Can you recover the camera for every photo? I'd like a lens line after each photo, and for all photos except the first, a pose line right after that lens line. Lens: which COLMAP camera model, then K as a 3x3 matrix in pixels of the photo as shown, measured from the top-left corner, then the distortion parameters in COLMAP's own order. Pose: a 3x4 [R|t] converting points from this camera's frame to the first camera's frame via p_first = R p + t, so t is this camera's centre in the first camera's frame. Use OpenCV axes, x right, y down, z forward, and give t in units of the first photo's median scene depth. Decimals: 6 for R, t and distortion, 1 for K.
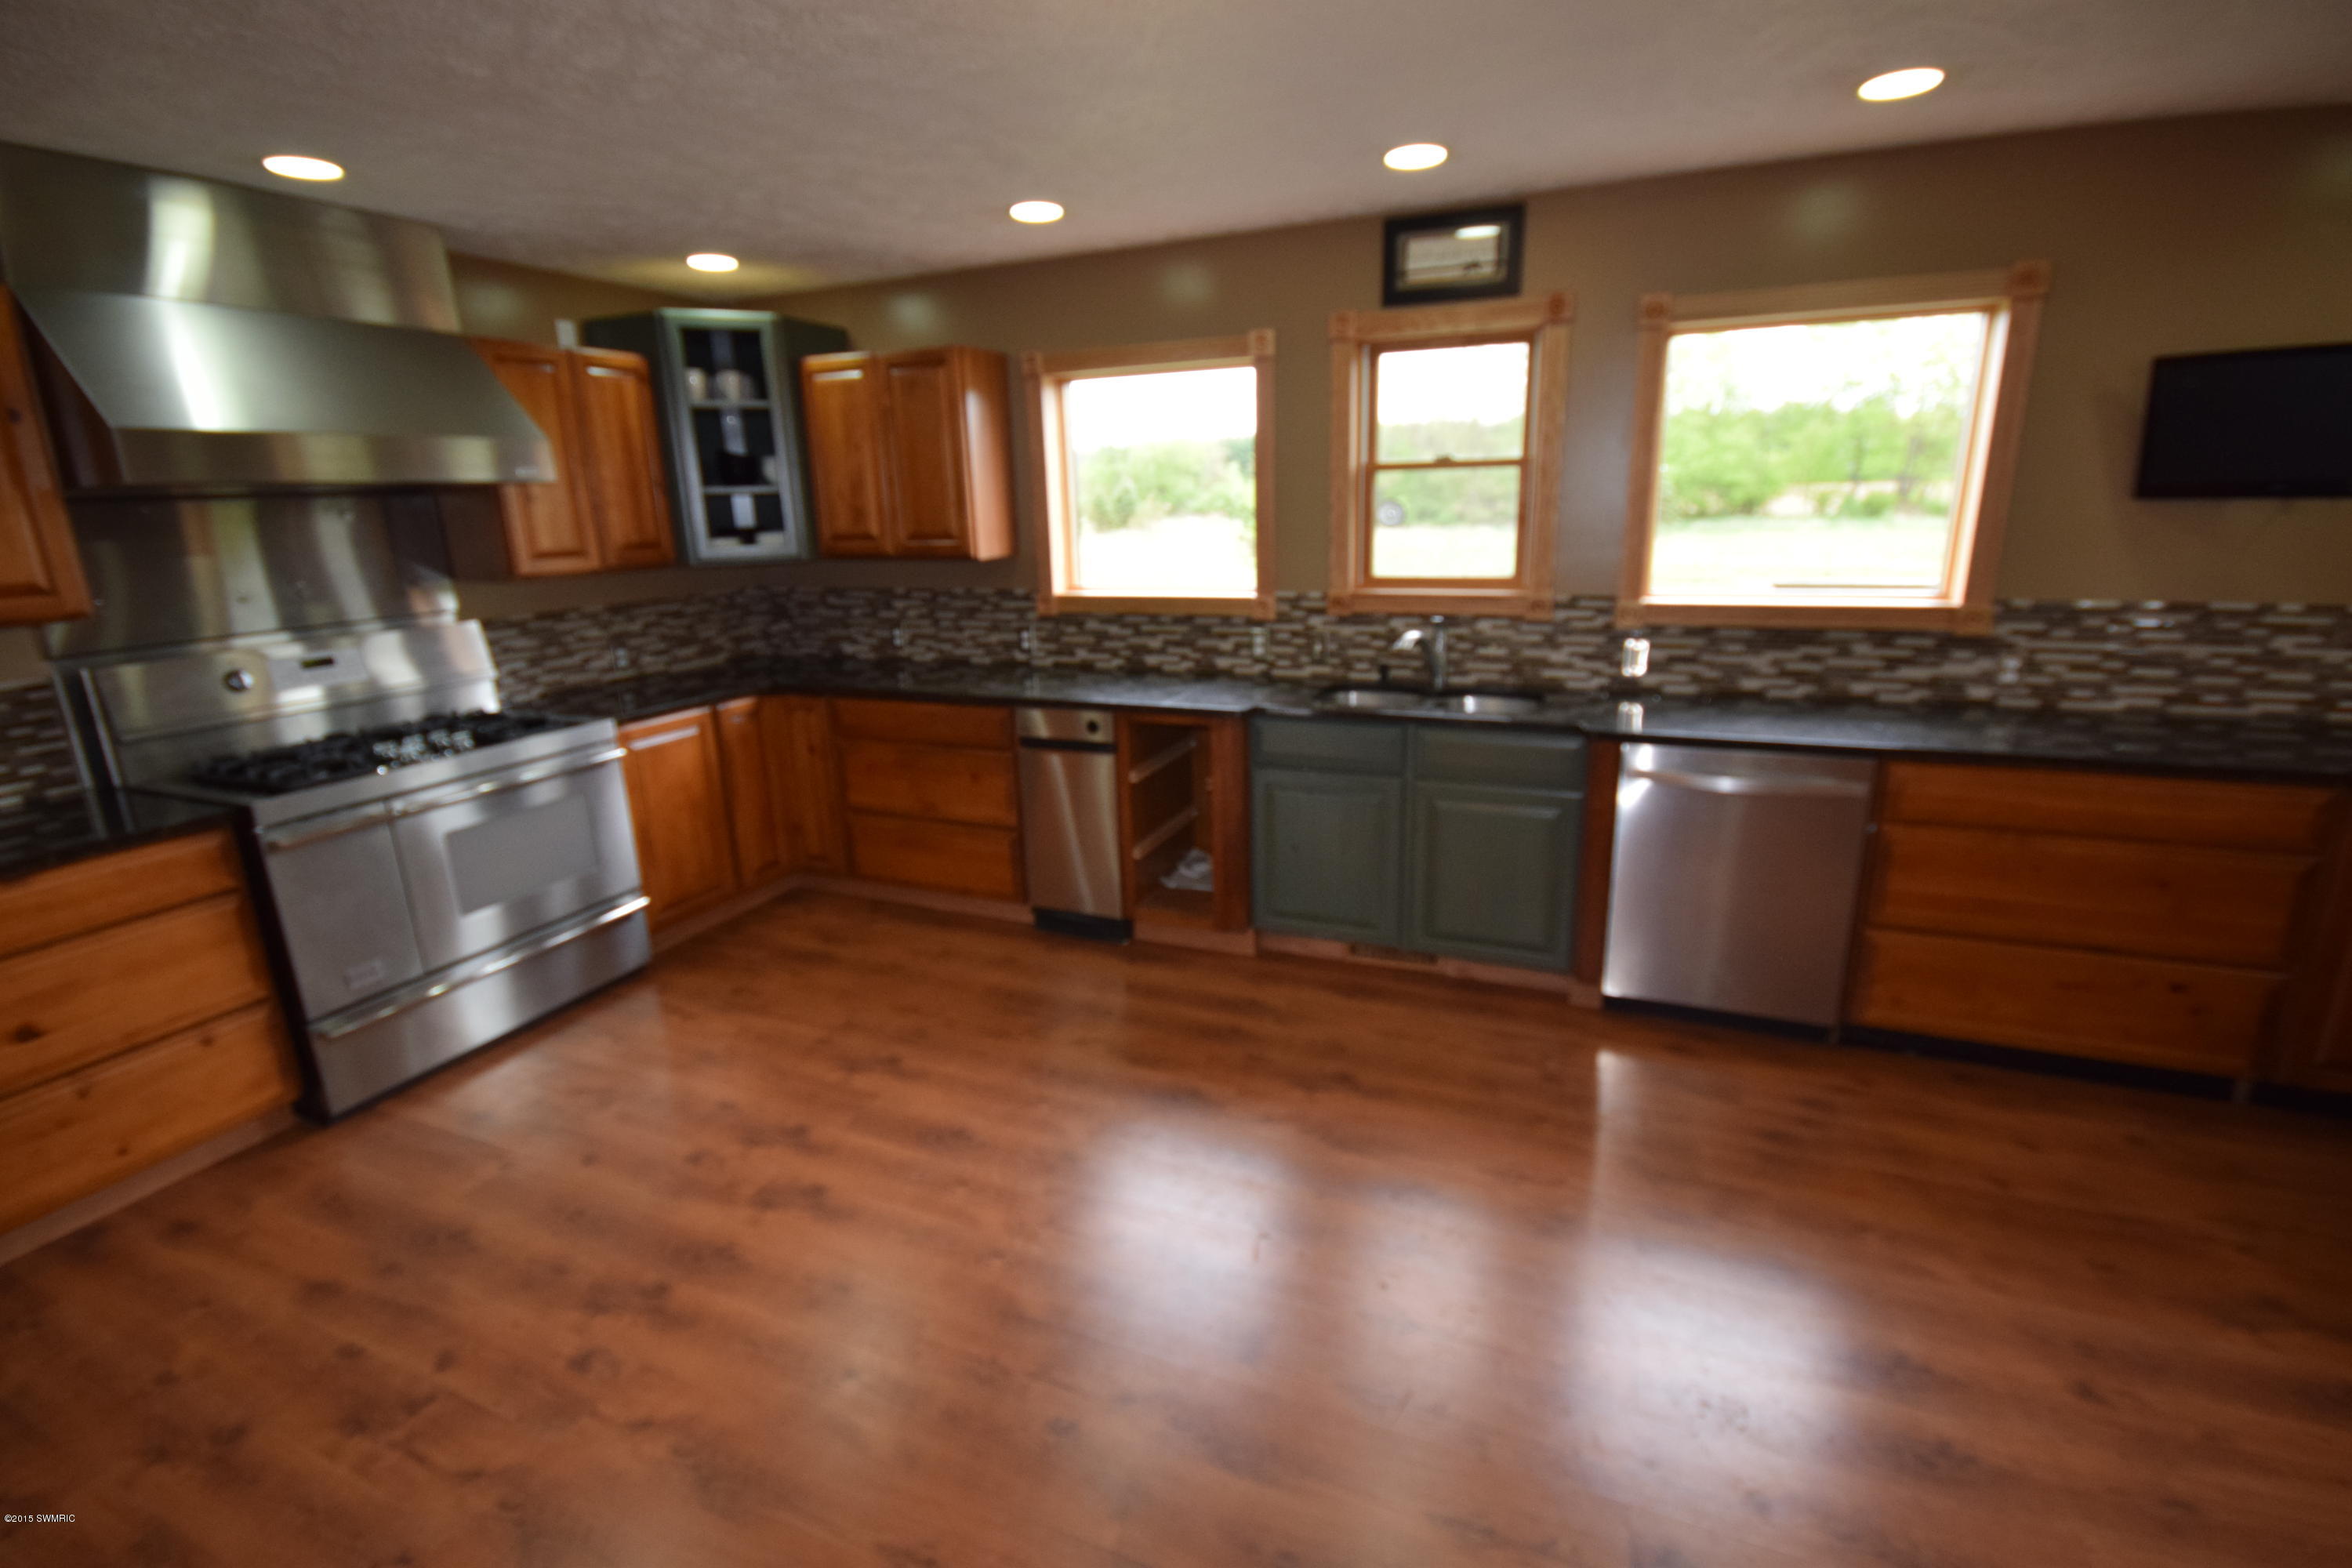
lens RADIAL K [[1051.7, 0, 1176.0], [0, 1051.7, 784.0], [0, 0, 1]] dist [0.015756, -0.016427]
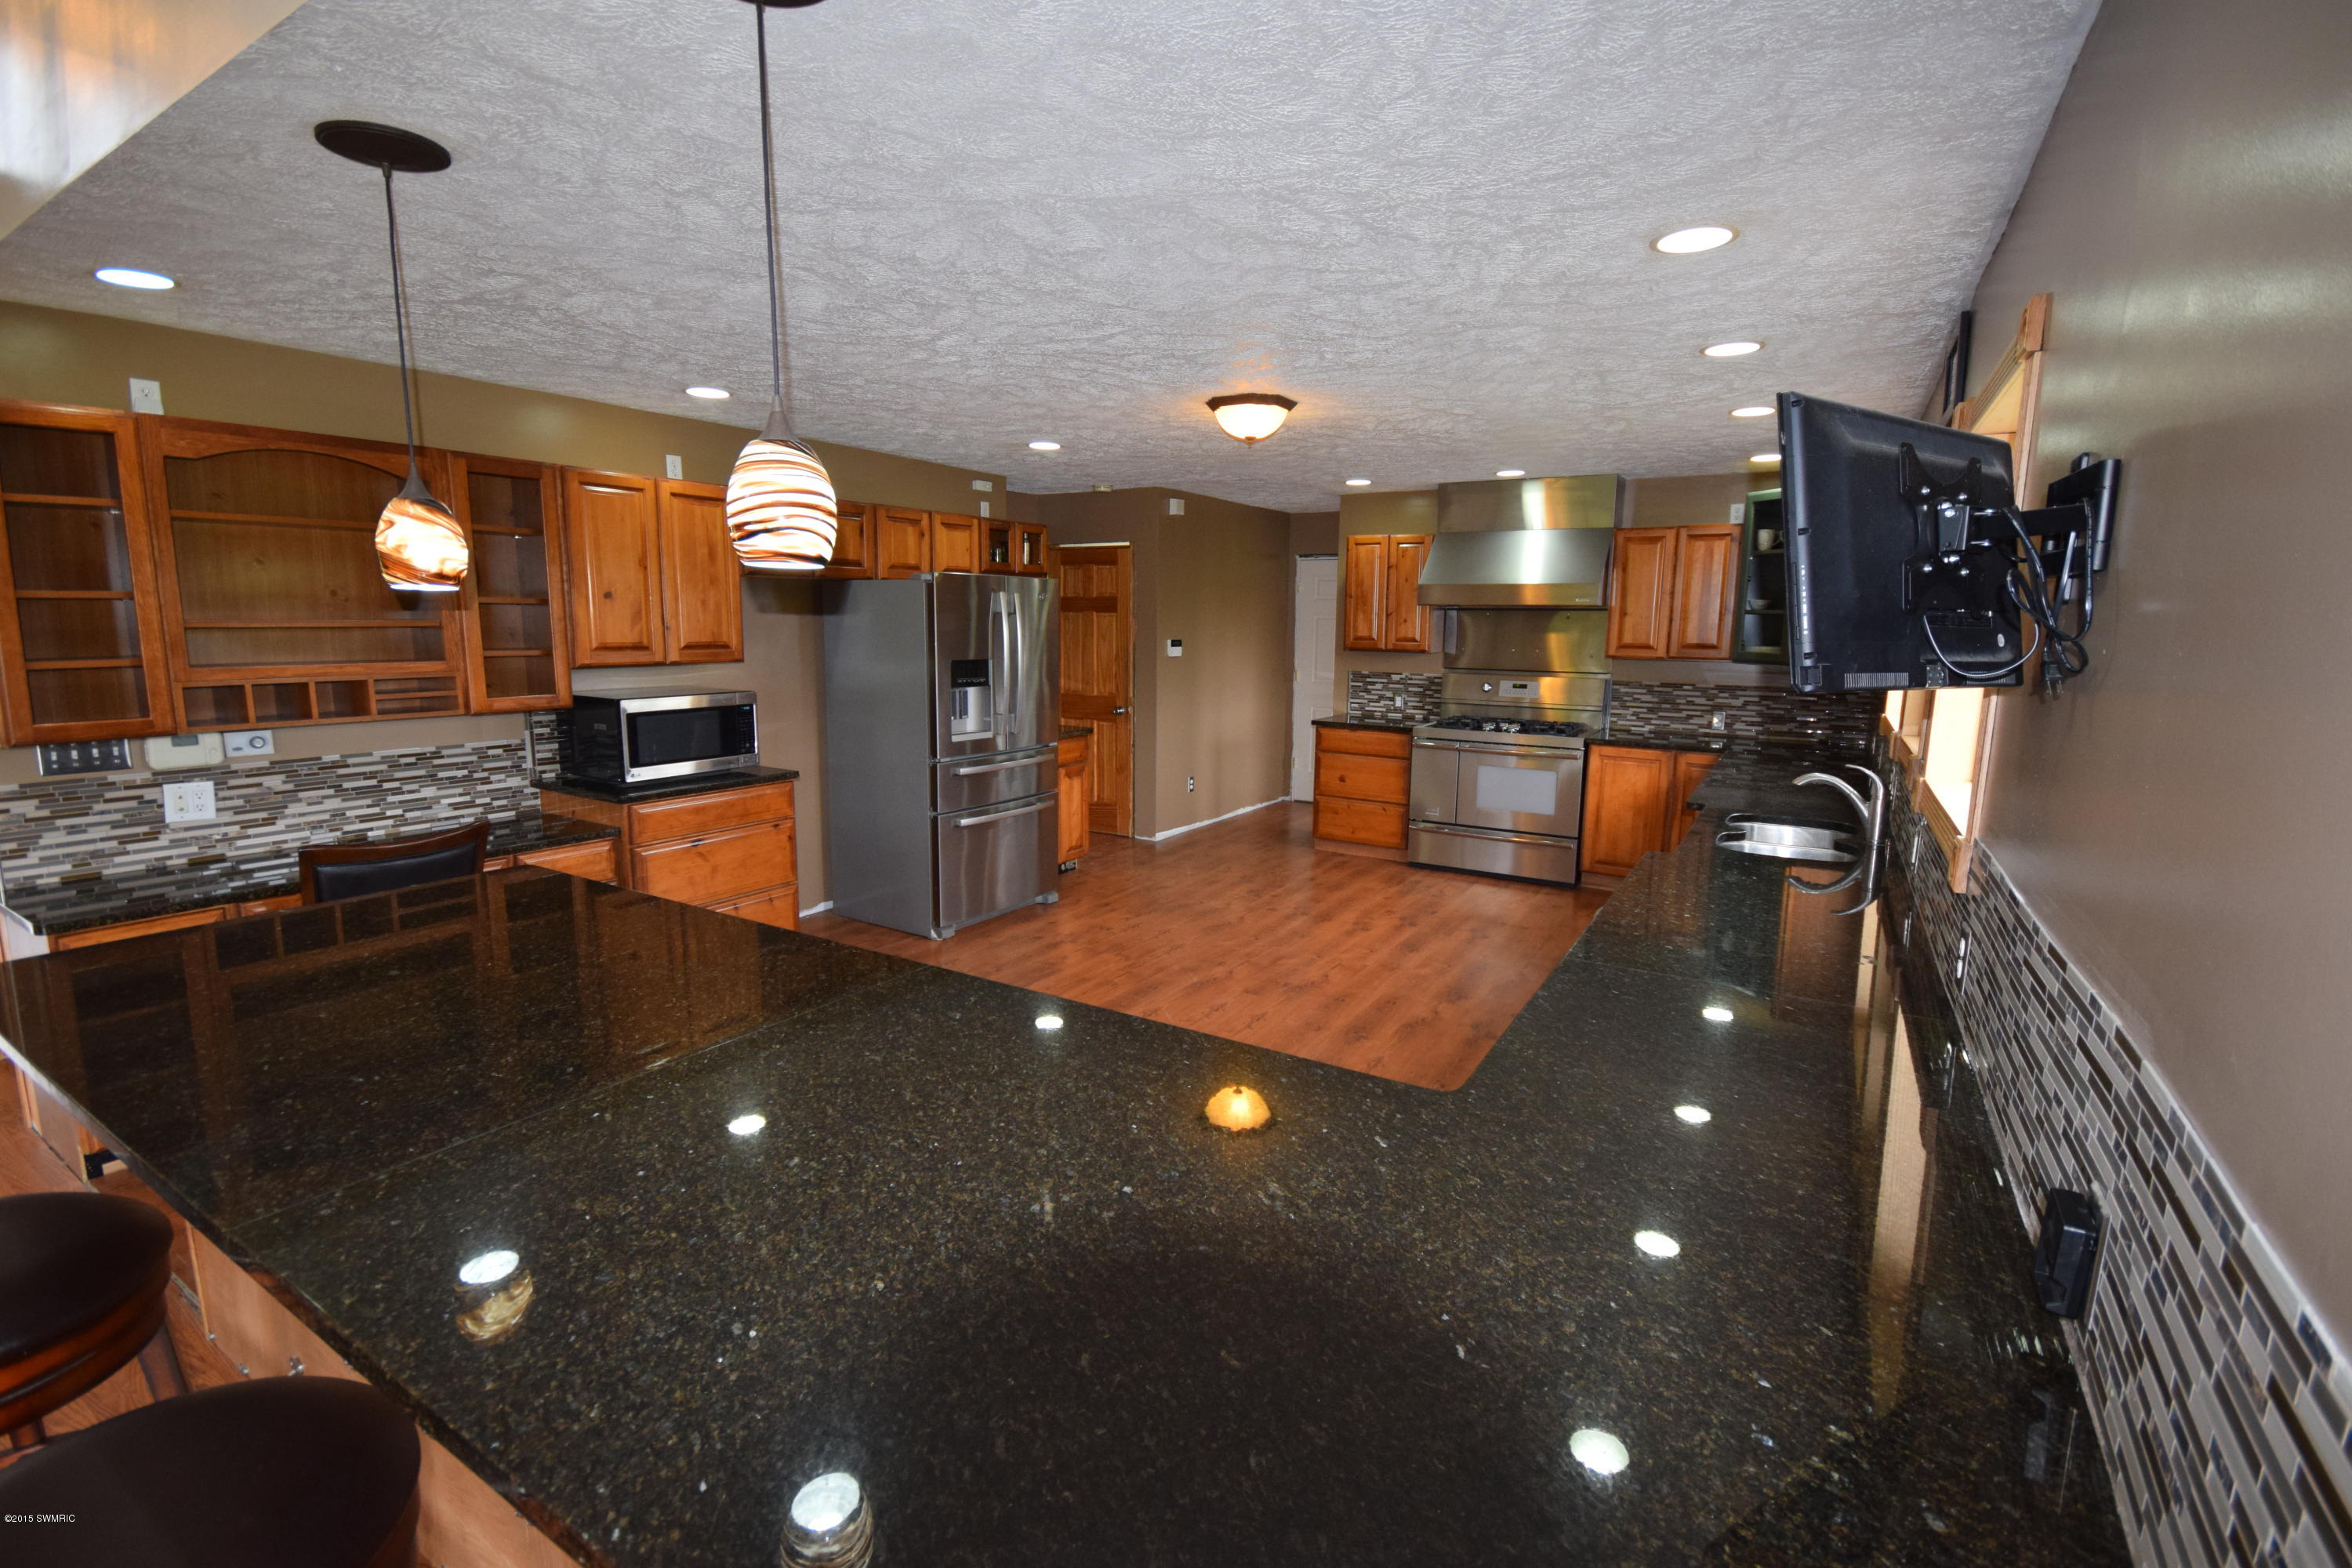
lens RADIAL K [[1039.1, 0, 1178.6], [0, 1039.1, 776.0], [0, 0, 1]] dist [0.010963, -0.013562]
pose [[-0.143823, 0.180482, -0.973006, 1.743527], [-0.268972, 0.939085, 0.213948, -0.265179], [0.952349, 0.292483, -0.086517, 0.727378]]
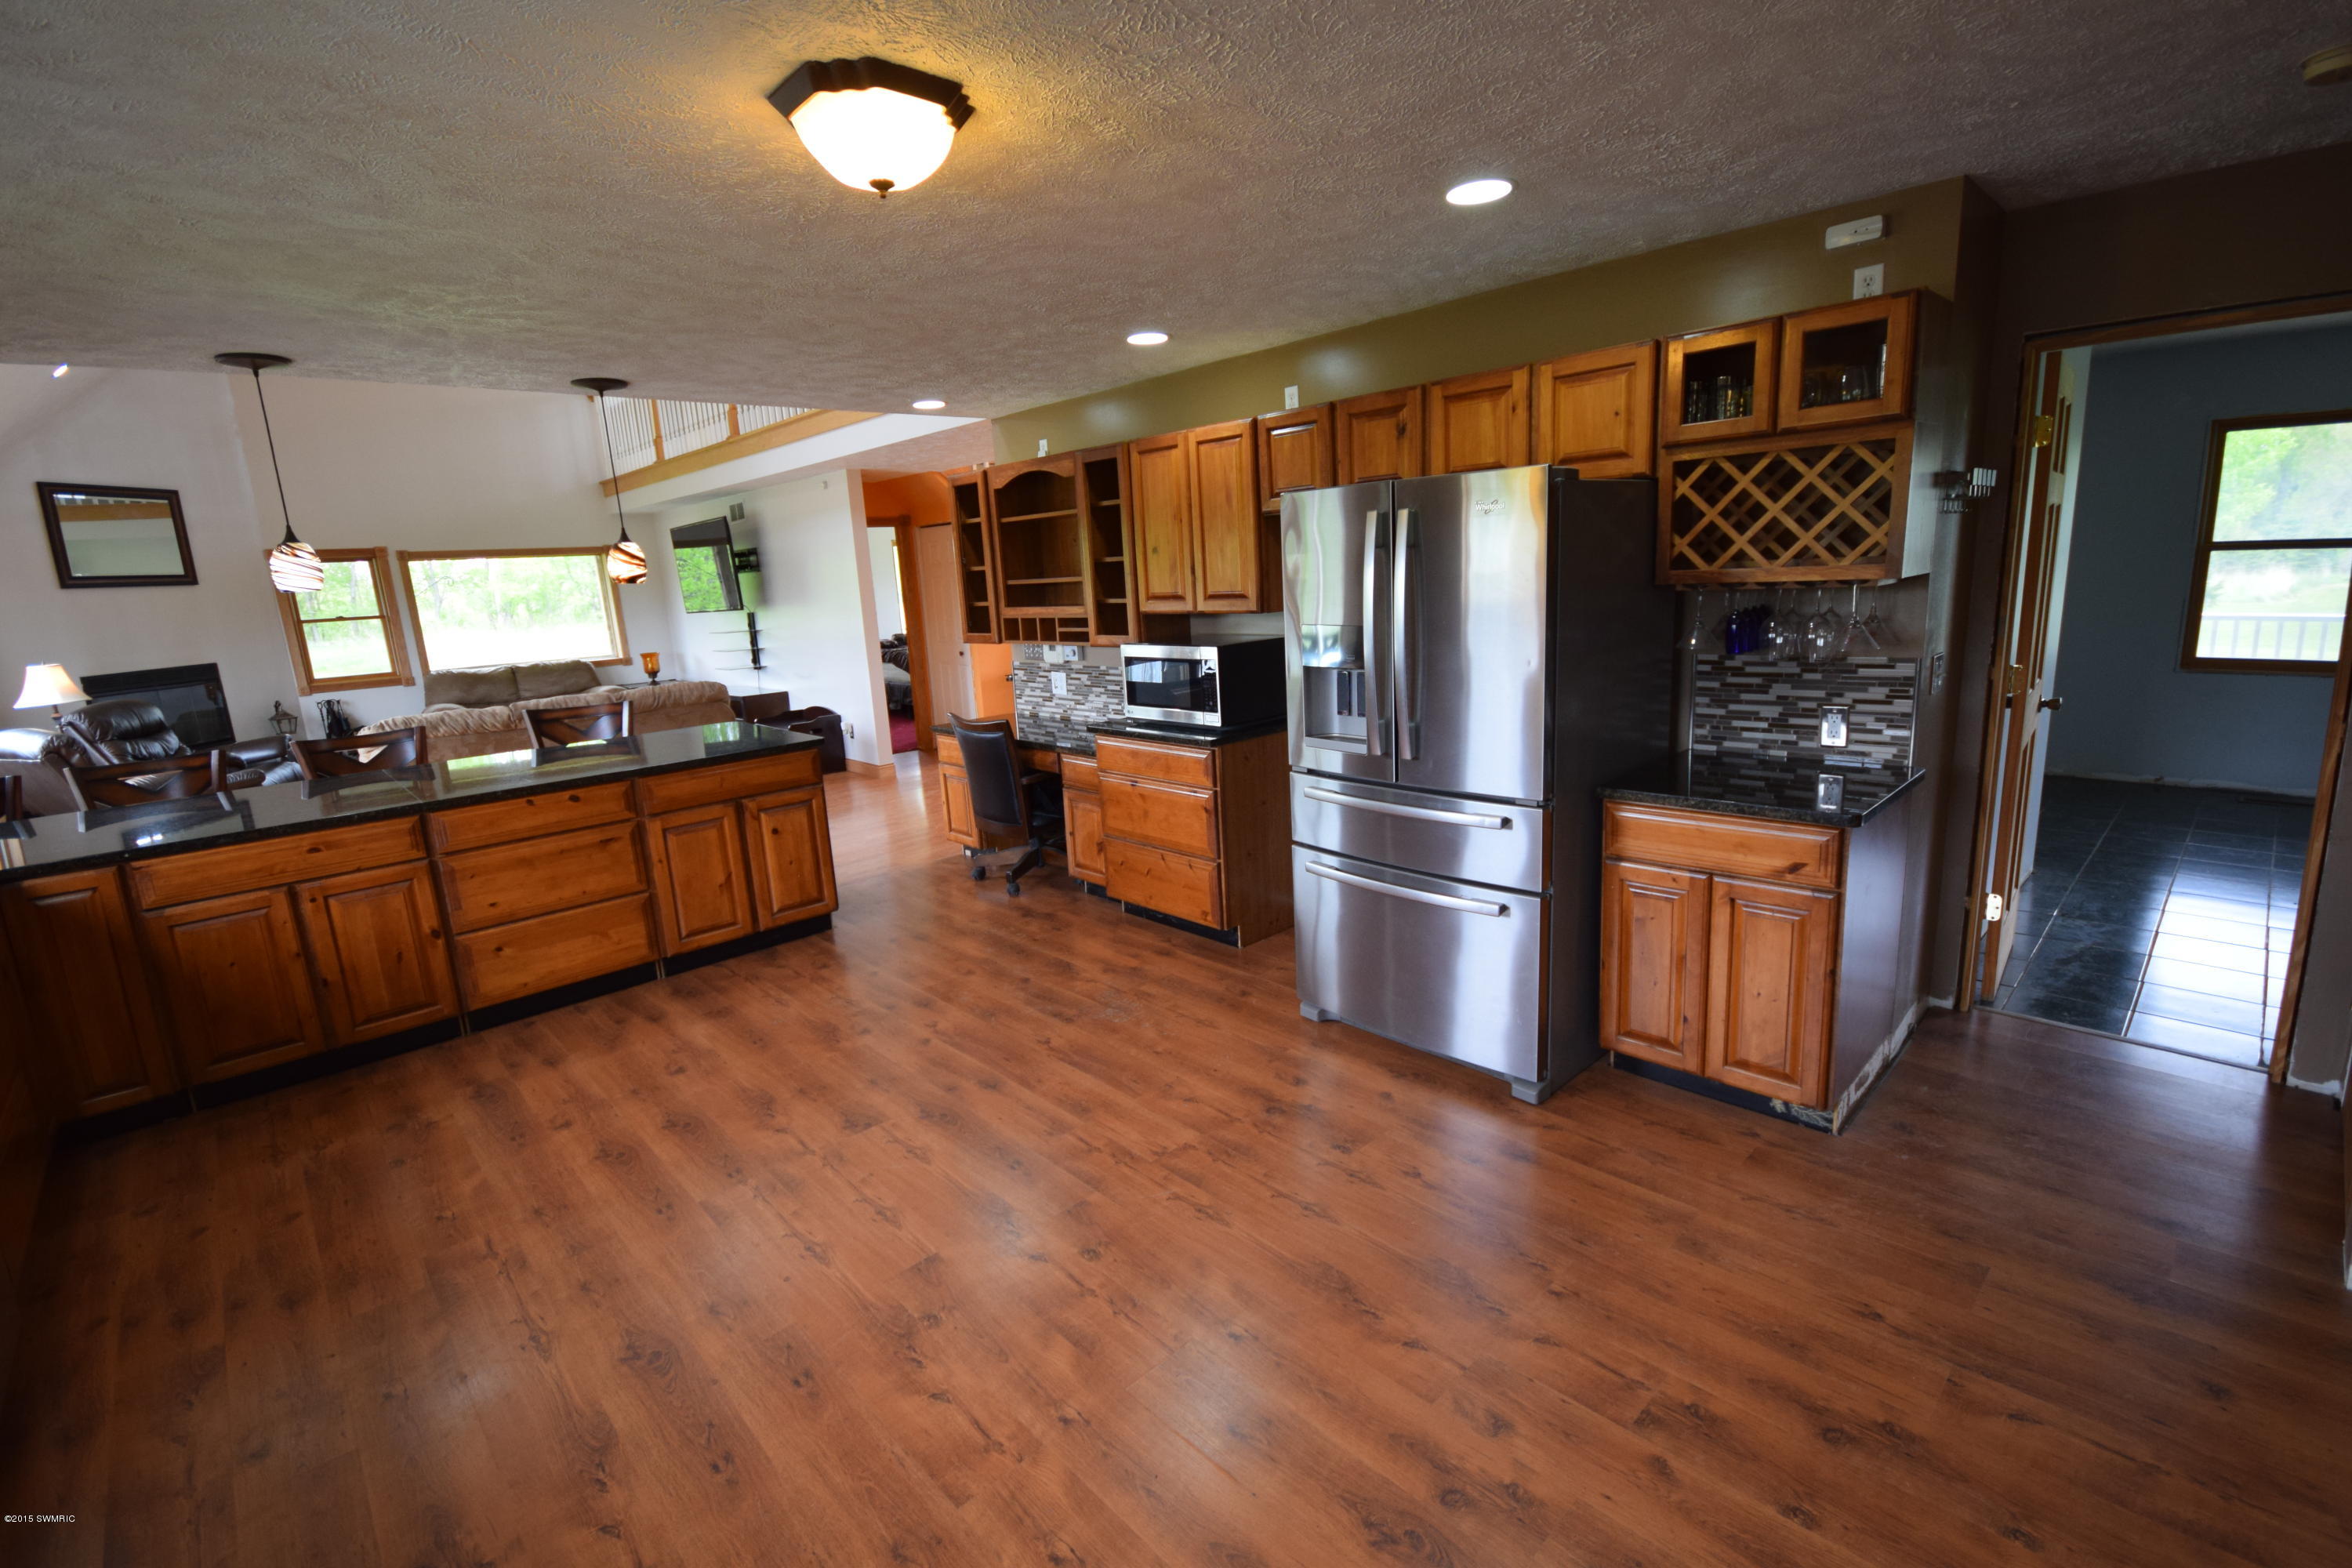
lens RADIAL K [[1039.1, 0, 1178.6], [0, 1039.1, 776.0], [0, 0, 1]] dist [0.010963, -0.013562]
pose [[-0.913226, -0.001095, 0.407452, -0.551127], [0.183494, 0.891747, 0.413664, -0.334172], [-0.363797, 0.452533, -0.814166, 1.298258]]
